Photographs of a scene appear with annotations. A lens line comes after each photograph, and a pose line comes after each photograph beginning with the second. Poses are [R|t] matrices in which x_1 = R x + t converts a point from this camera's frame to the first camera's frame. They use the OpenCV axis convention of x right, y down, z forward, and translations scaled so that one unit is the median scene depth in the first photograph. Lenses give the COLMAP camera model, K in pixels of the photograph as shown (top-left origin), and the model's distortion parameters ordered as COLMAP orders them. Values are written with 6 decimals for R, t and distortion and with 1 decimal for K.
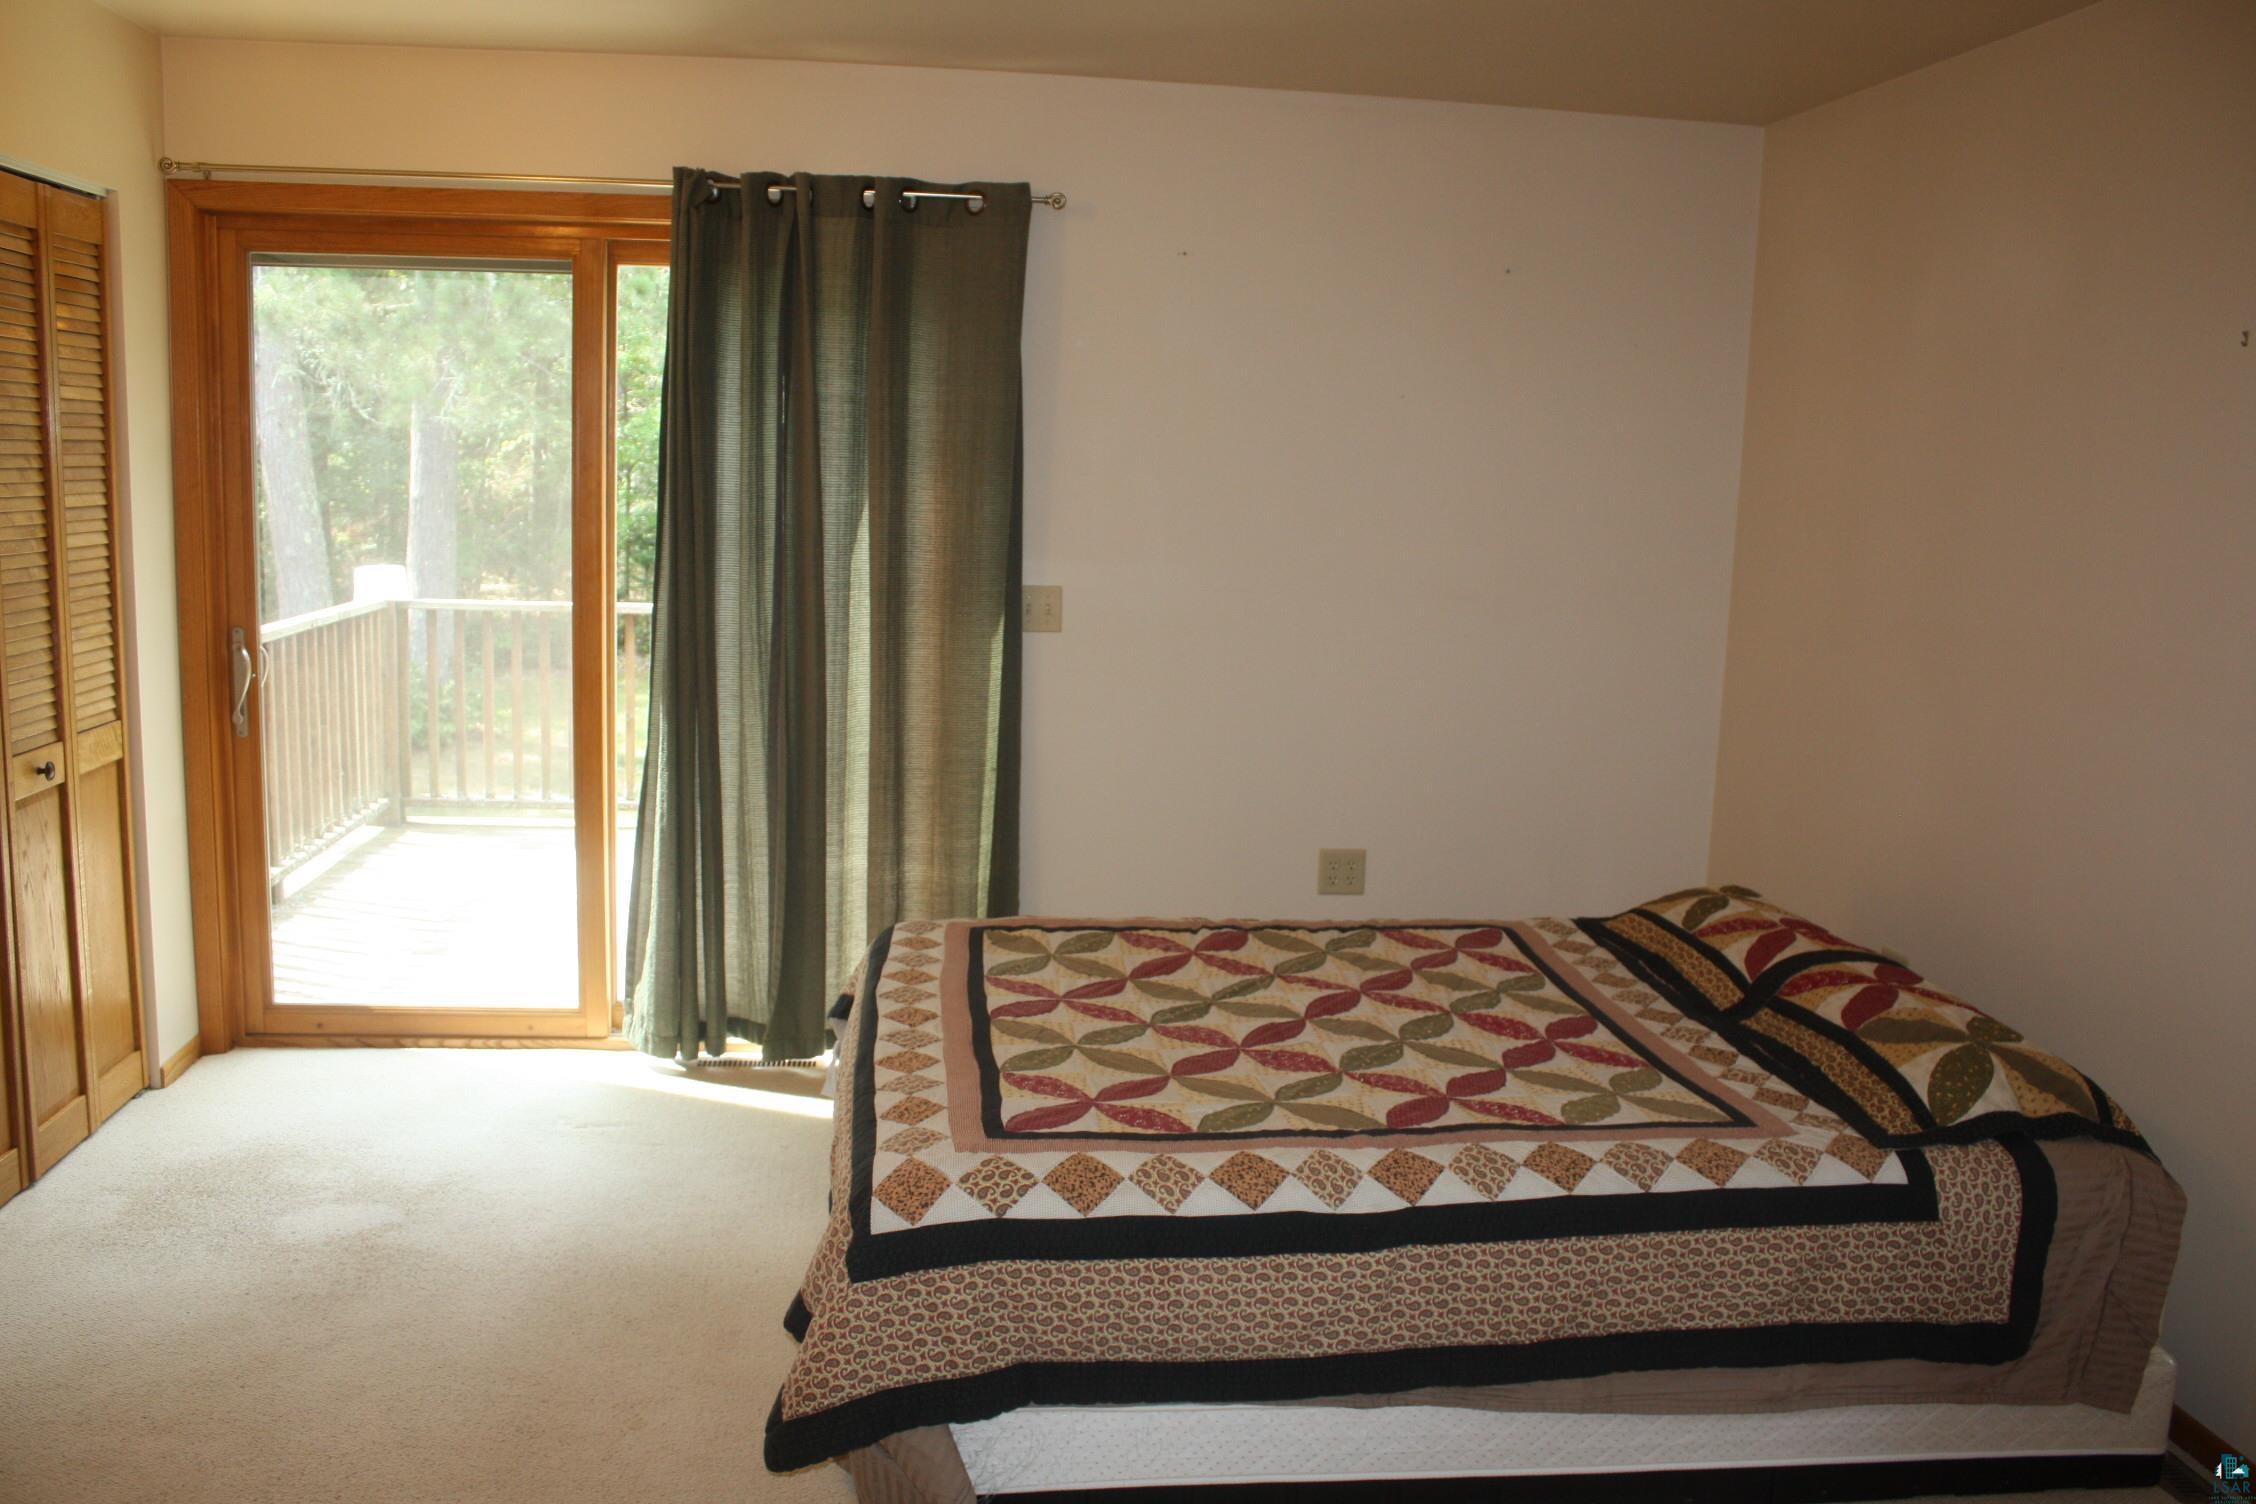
lens RADIAL K [[1909.8, 0, 1132.6], [0, 1909.8, 772.2], [0, 0, 1]] dist [-0.164225, 0.146568]
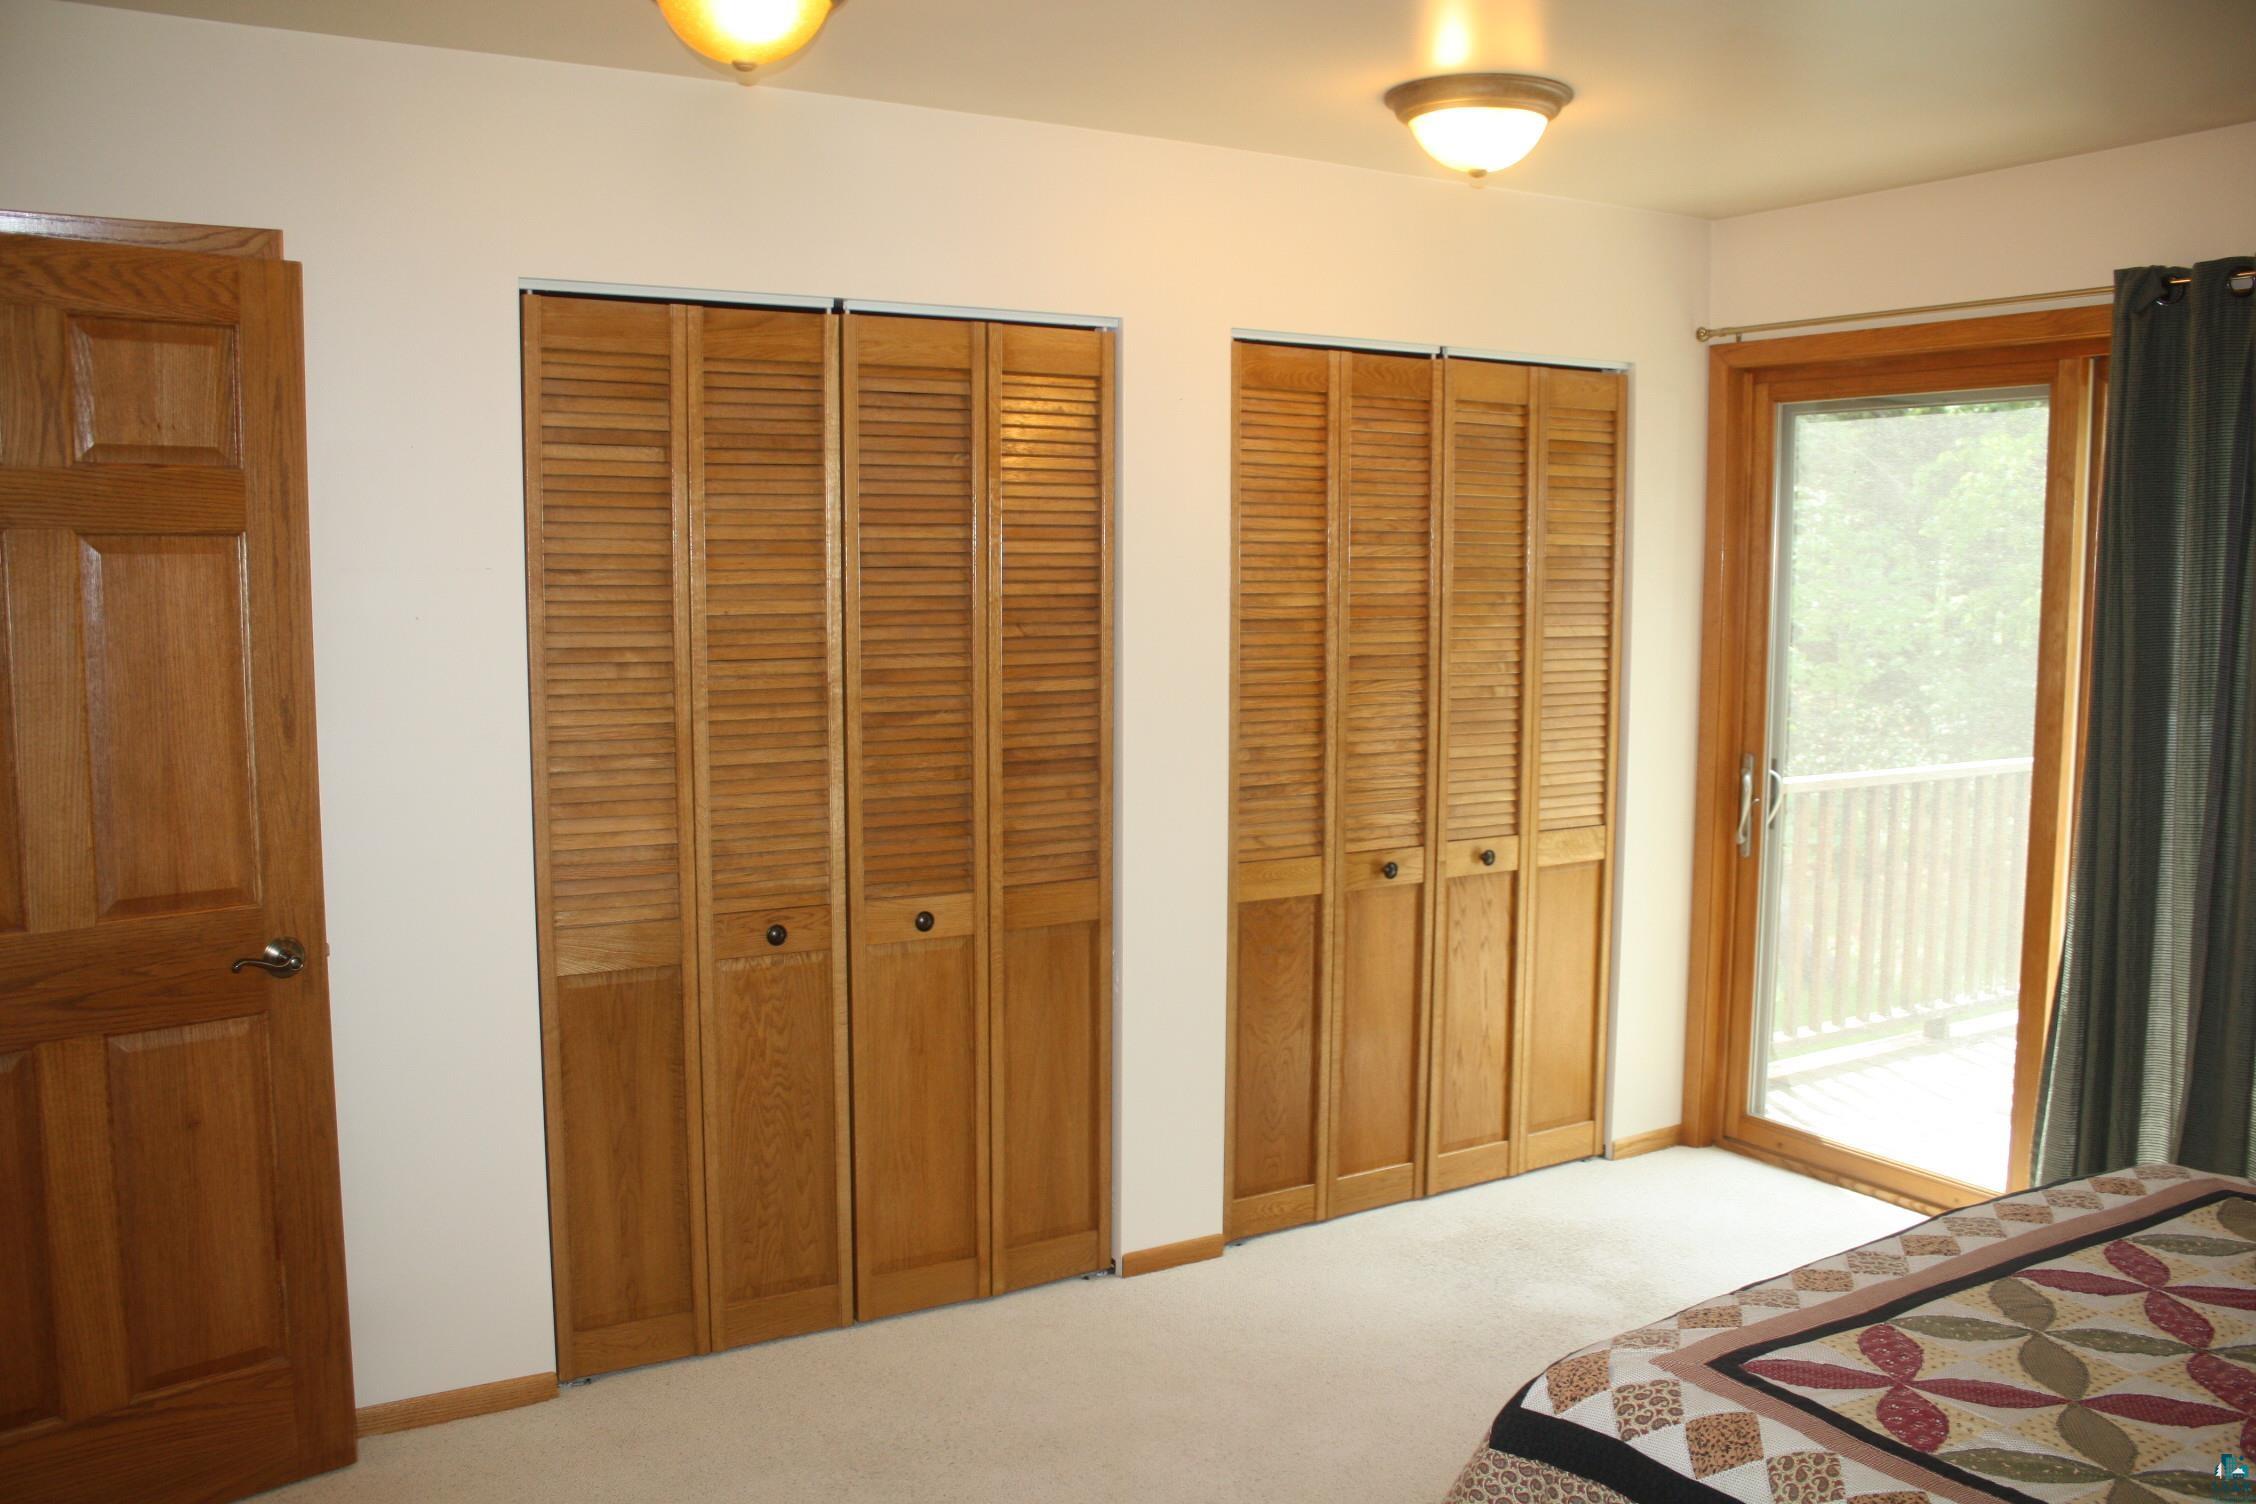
lens RADIAL K [[1909.8, 0, 1116.2], [0, 1909.8, 759.2], [0, 0, 1]] dist [-0.164225, 0.146568]
pose [[0.415551, 0.062050, -0.907451, 0.393821], [-0.137744, 0.990457, 0.004649, -0.034269], [0.899079, 0.123064, 0.420133, 0.251212]]
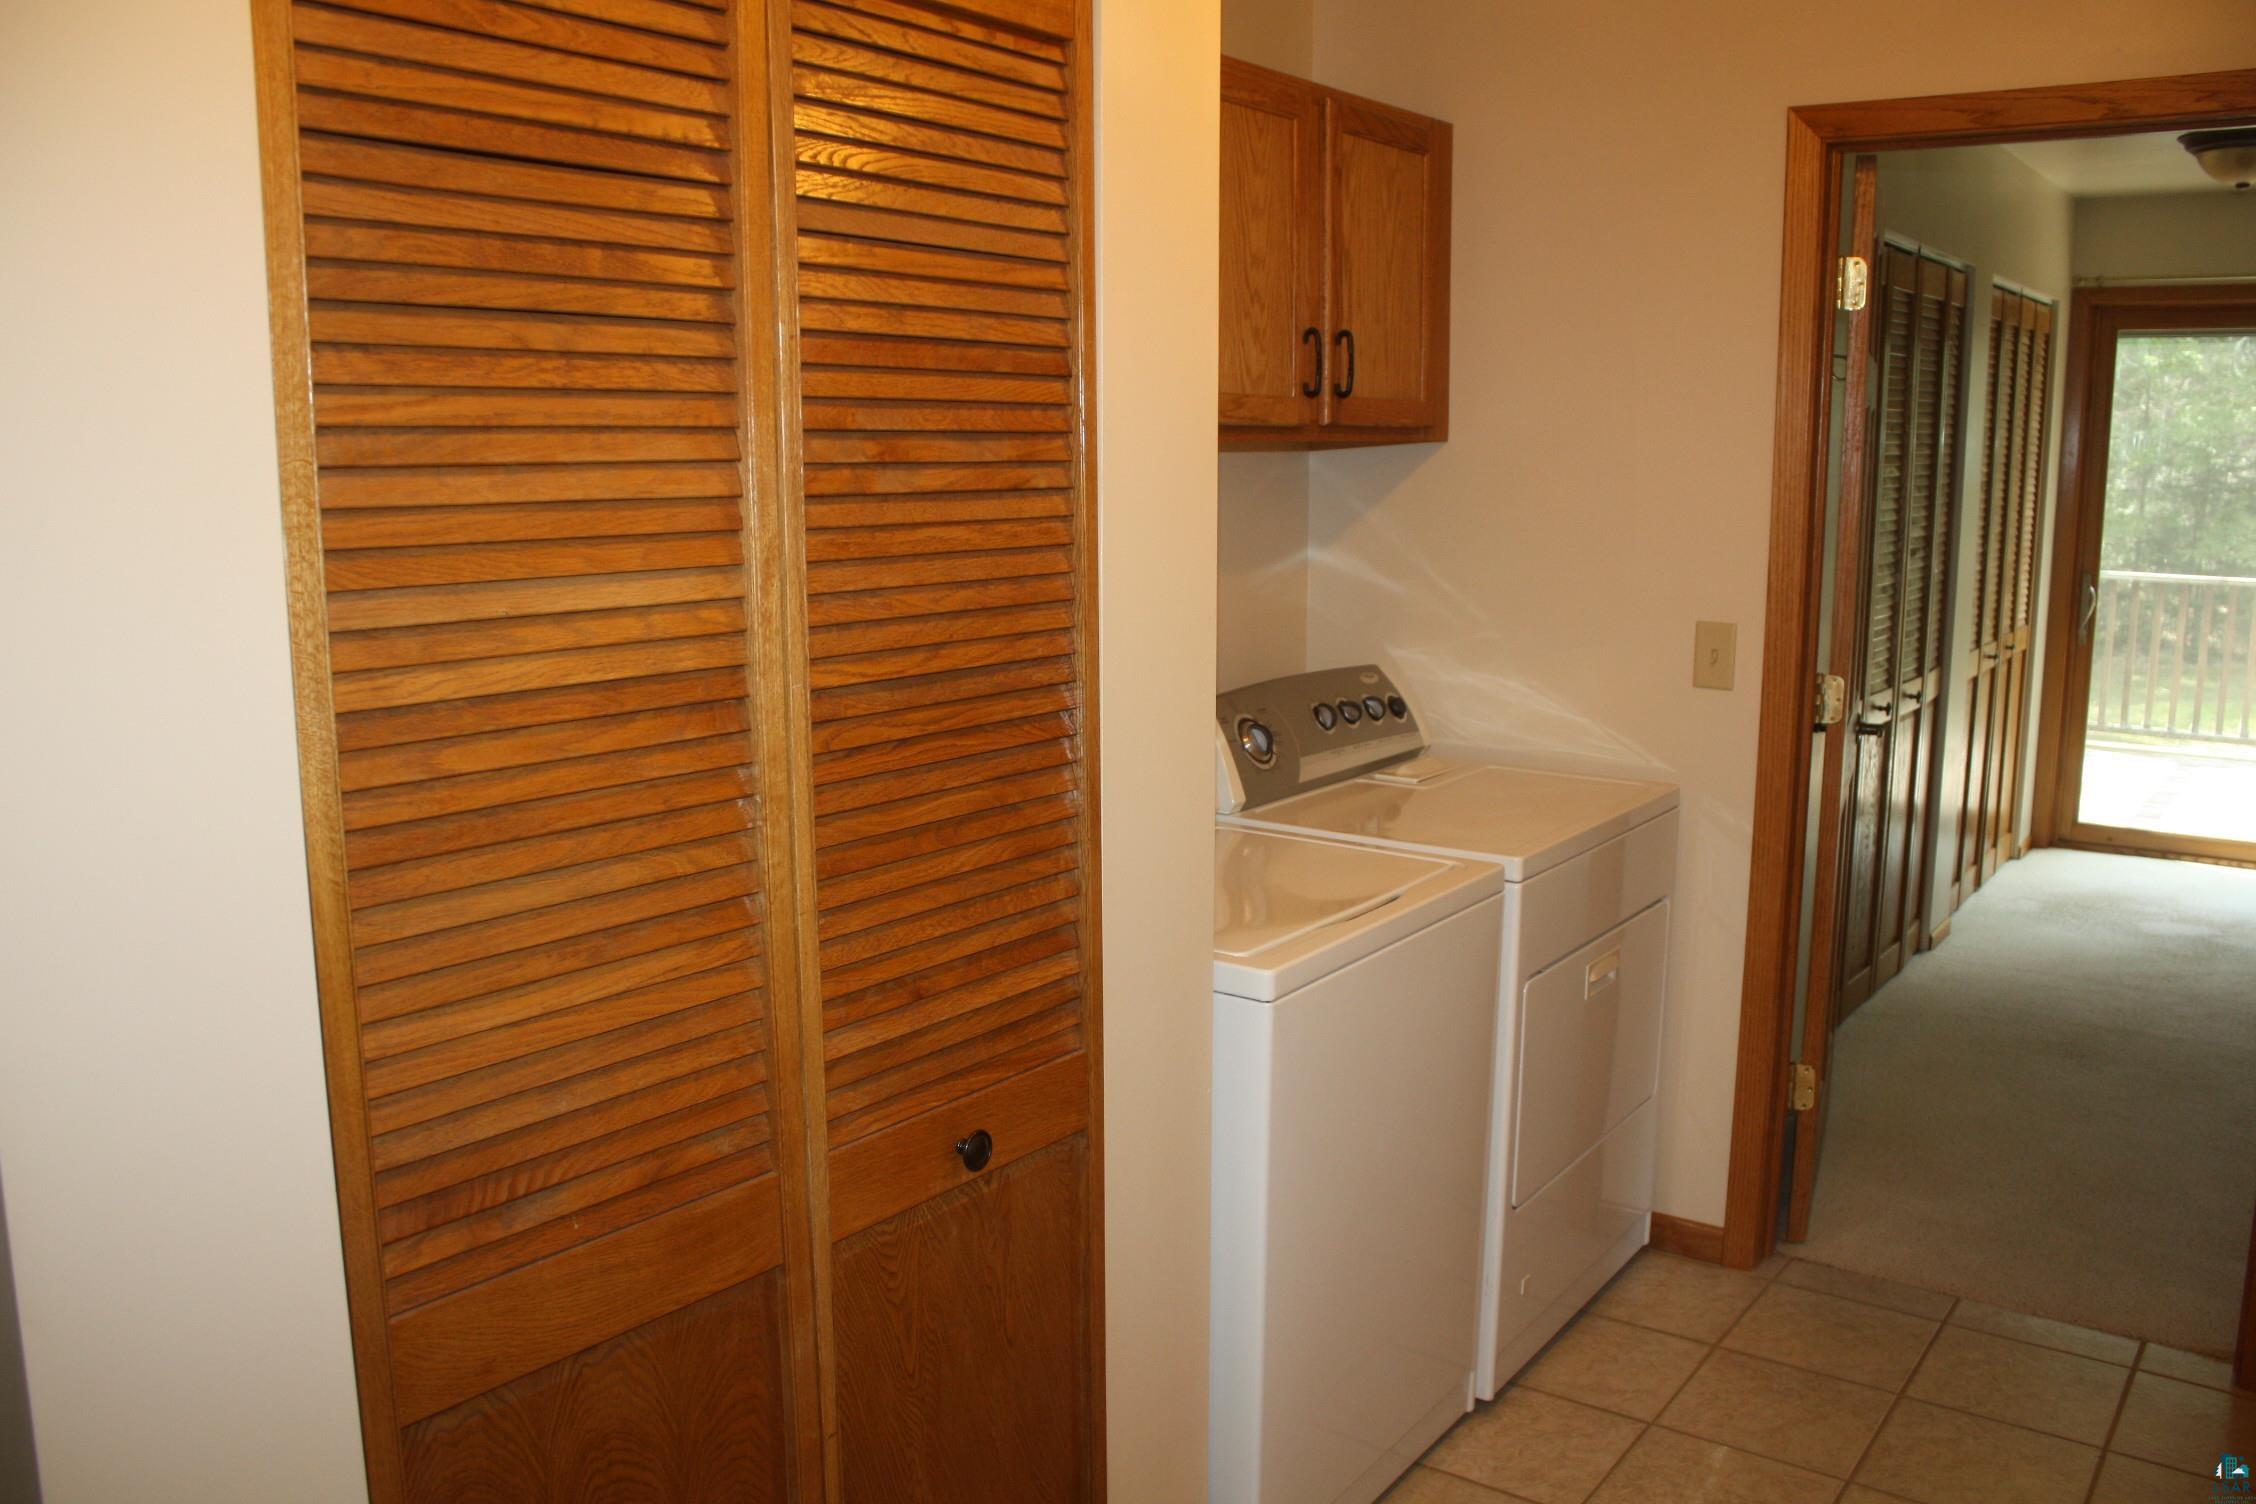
lens RADIAL K [[1909.8, 0, 1128.0], [0, 1909.8, 759.3], [0, 0, 1]] dist [-0.164225, 0.146568]
pose [[0.741428, 0.085787, -0.665527, -0.044455], [-0.088681, 0.995622, 0.029543, 0.116228], [0.665147, 0.037115, 0.745789, -0.772537]]
